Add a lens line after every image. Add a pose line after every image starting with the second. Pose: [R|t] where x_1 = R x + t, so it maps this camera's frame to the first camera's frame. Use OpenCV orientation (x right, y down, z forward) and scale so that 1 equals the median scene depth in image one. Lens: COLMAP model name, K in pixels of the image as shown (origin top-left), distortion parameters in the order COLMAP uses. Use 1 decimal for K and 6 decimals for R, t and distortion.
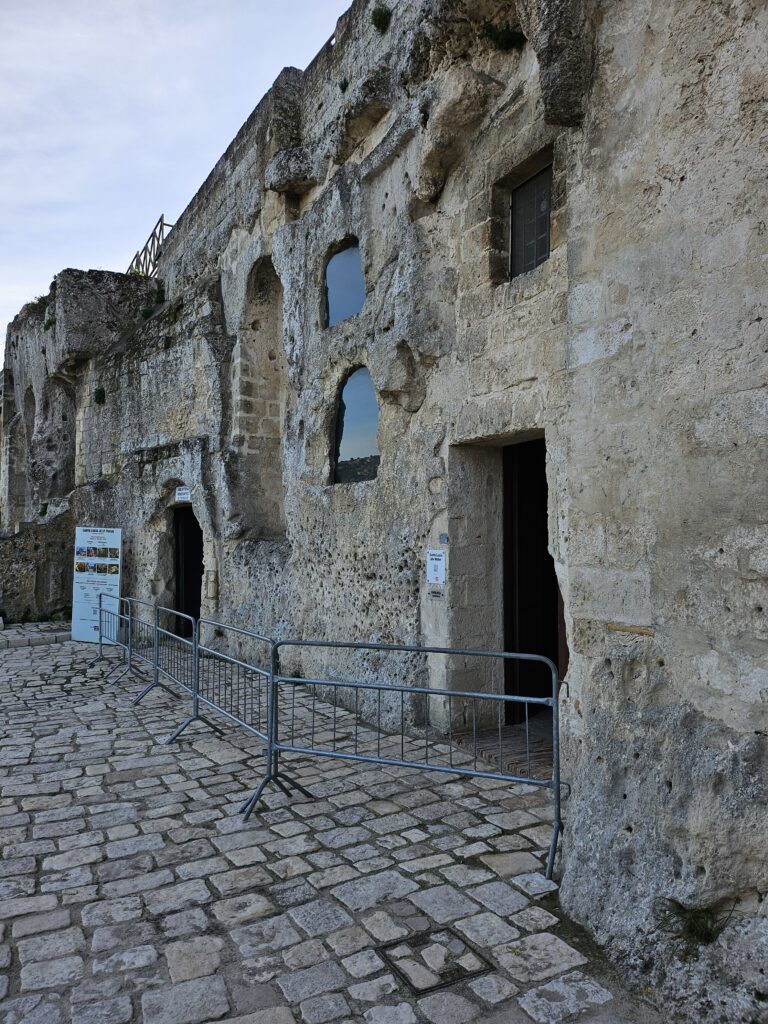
lens RADIAL K [[704.6, 0, 384.0], [0, 704.6, 512.0], [0, 0, 1]] dist [0.001207, -0.000507]
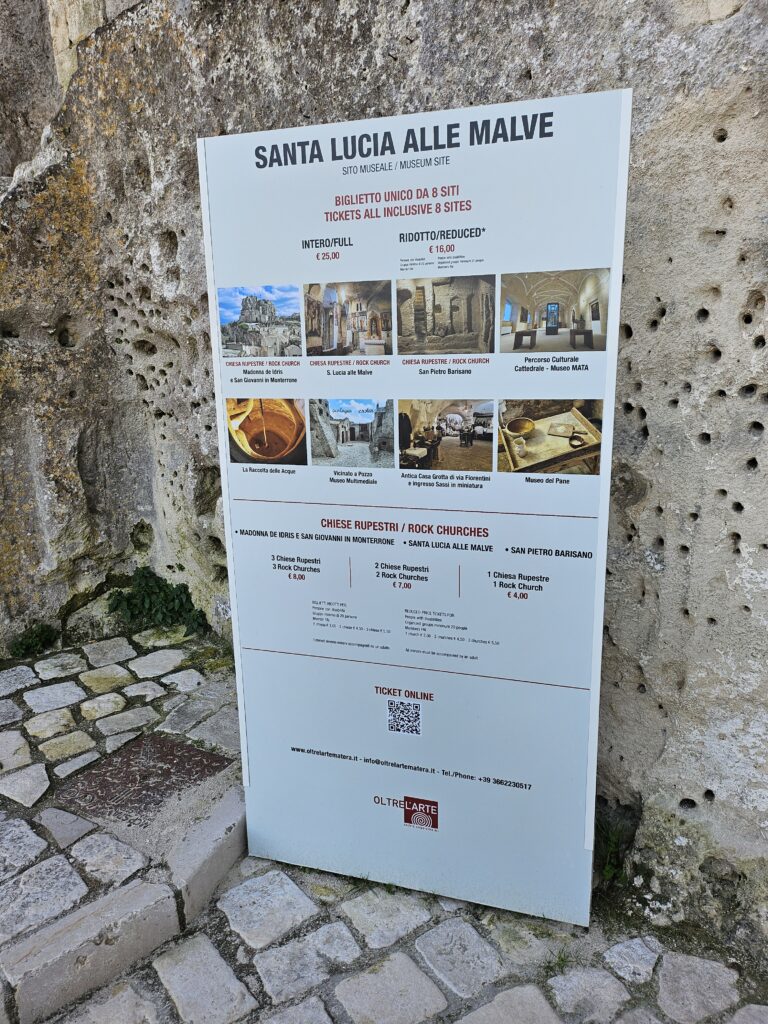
lens RADIAL K [[704.6, 0, 384.0], [0, 704.6, 512.0], [0, 0, 1]] dist [0.001207, -0.000507]
pose [[0.996414, -0.063765, 0.055618, -0.416819], [0.047679, 0.966160, 0.253498, 0.058475], [-0.069900, -0.249937, 0.965736, 0.856724]]
